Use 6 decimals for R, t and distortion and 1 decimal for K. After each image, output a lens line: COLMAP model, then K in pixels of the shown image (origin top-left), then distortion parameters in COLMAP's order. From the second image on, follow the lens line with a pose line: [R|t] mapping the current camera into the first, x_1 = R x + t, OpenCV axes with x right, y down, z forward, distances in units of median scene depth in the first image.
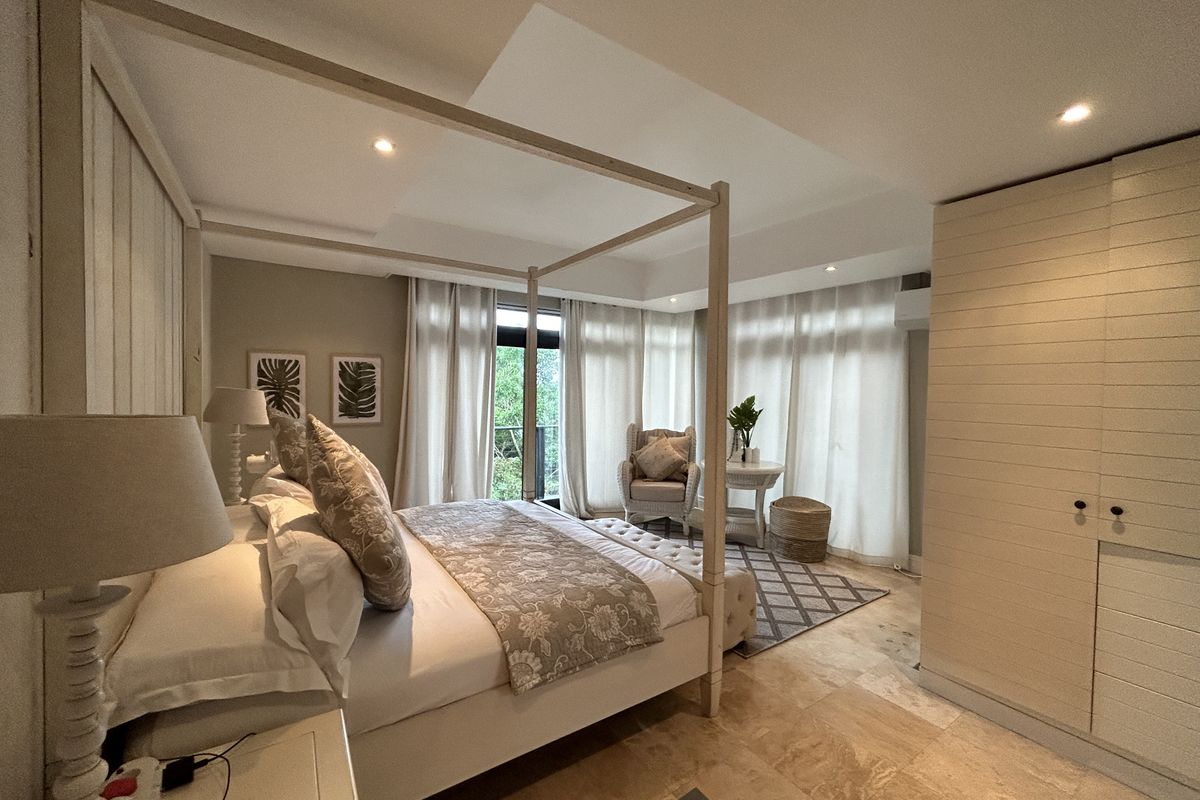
lens RADIAL K [[485.9, 0, 600.0], [0, 485.9, 400.0], [0, 0, 1]] dist [0.001330, 0.000892]
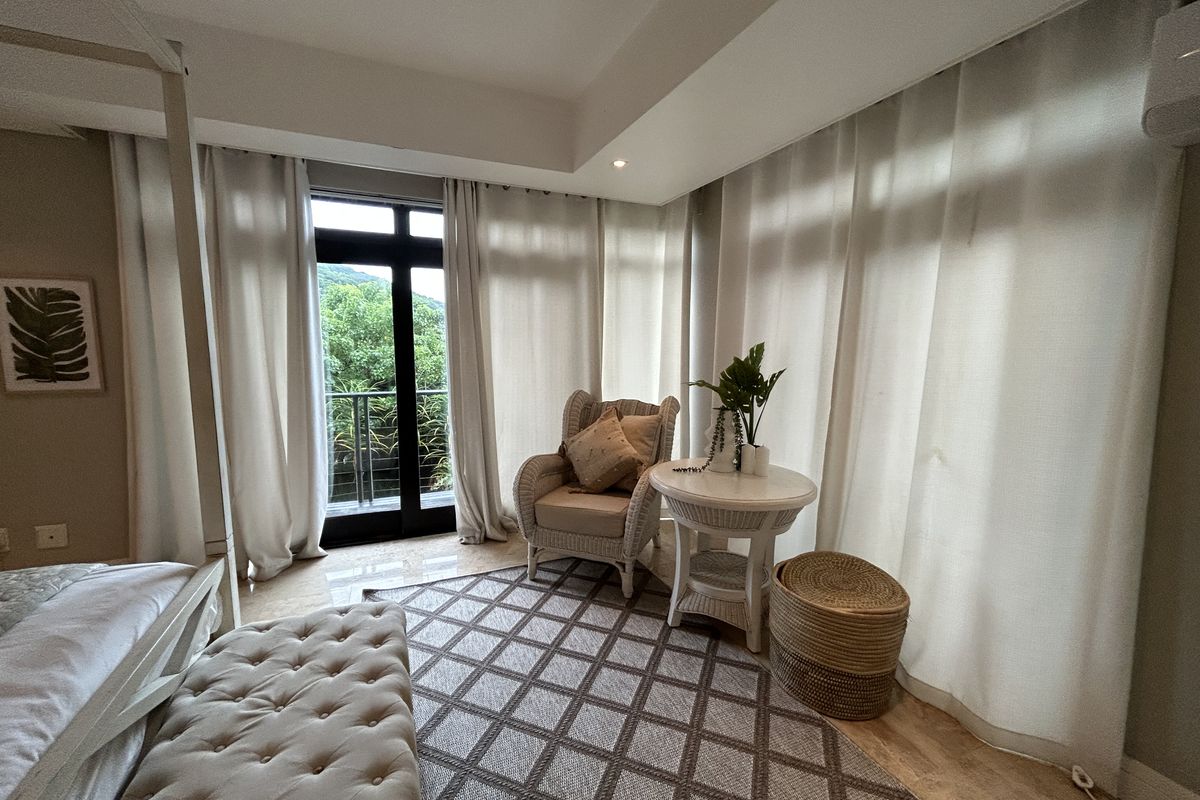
lens RADIAL K [[485.9, 0, 600.0], [0, 485.9, 400.0], [0, 0, 1]] dist [0.001330, 0.000892]
pose [[0.981330, 0.017304, -0.191550, 0.252232], [0.001200, 0.995375, 0.096062, 0.001433], [0.192326, -0.094499, 0.976771, 0.478902]]
